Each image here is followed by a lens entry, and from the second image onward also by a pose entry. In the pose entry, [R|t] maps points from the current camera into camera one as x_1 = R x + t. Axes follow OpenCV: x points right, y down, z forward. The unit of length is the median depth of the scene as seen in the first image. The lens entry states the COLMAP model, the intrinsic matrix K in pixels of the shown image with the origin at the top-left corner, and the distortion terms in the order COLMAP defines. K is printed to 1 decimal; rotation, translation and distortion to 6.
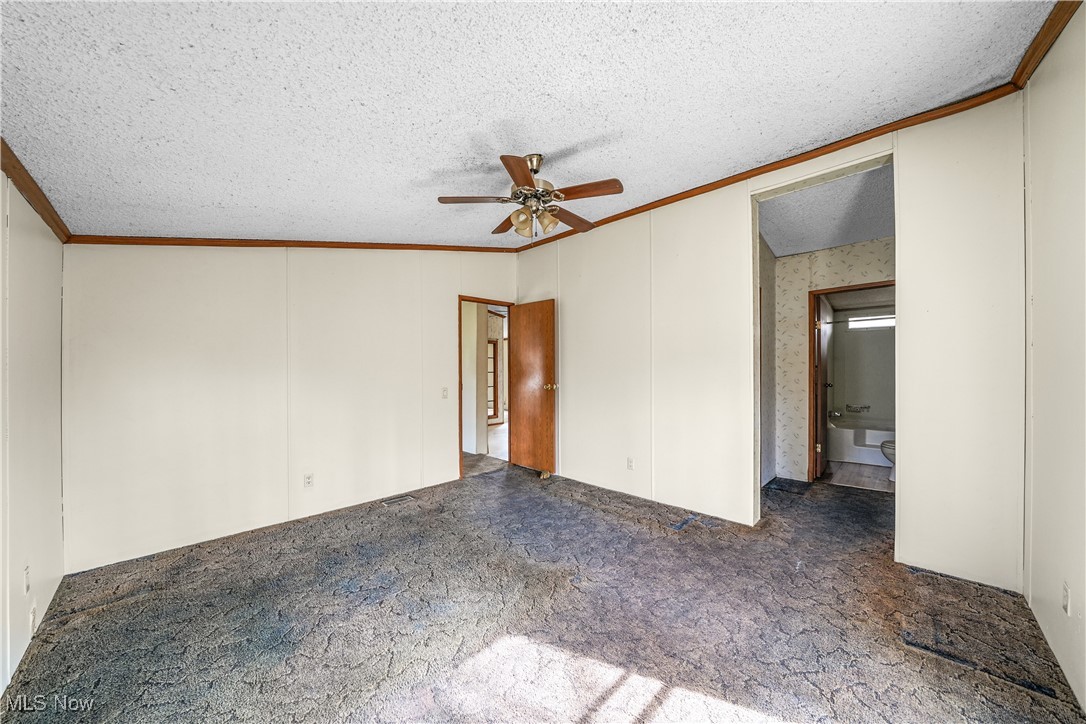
lens RADIAL K [[379.0, 0, 539.0], [0, 379.0, 364.6], [0, 0, 1]] dist [-0.020423, -0.000041]
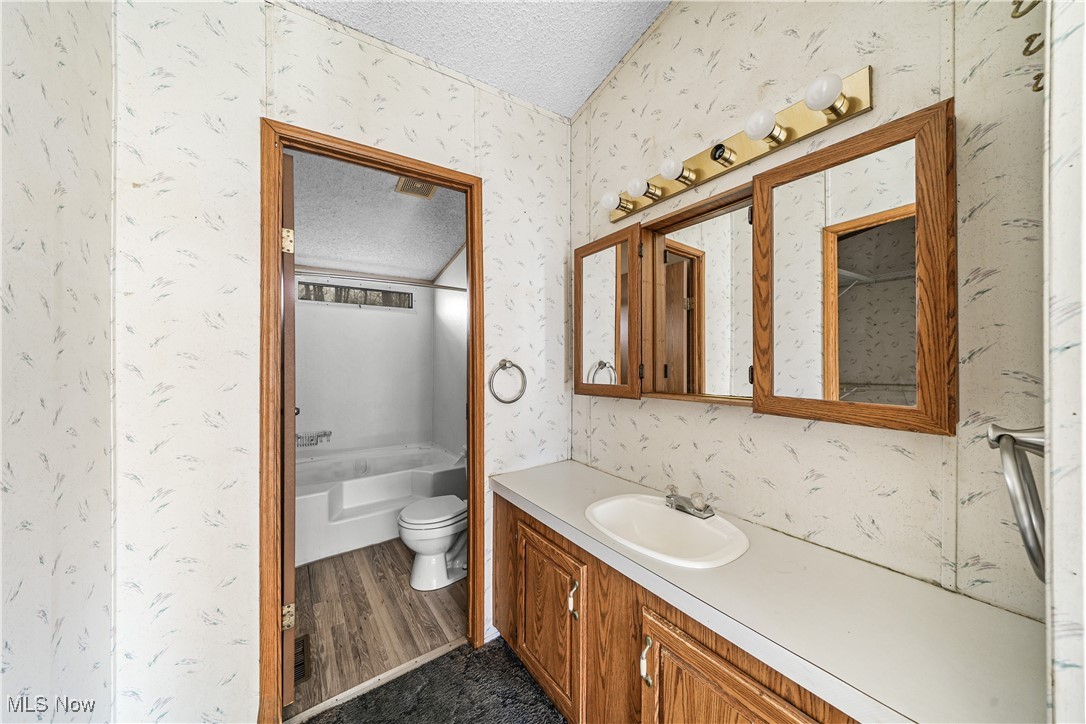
lens RADIAL K [[362.4, 0, 540.9], [0, 362.4, 360.5], [0, 0, 1]] dist [0.000849, -0.000023]
pose [[0.167537, 0.007219, 0.985839, 0.514920], [0.004281, 0.999958, -0.008049, 0.004395], [-0.985857, 0.005569, 0.167499, 0.798750]]
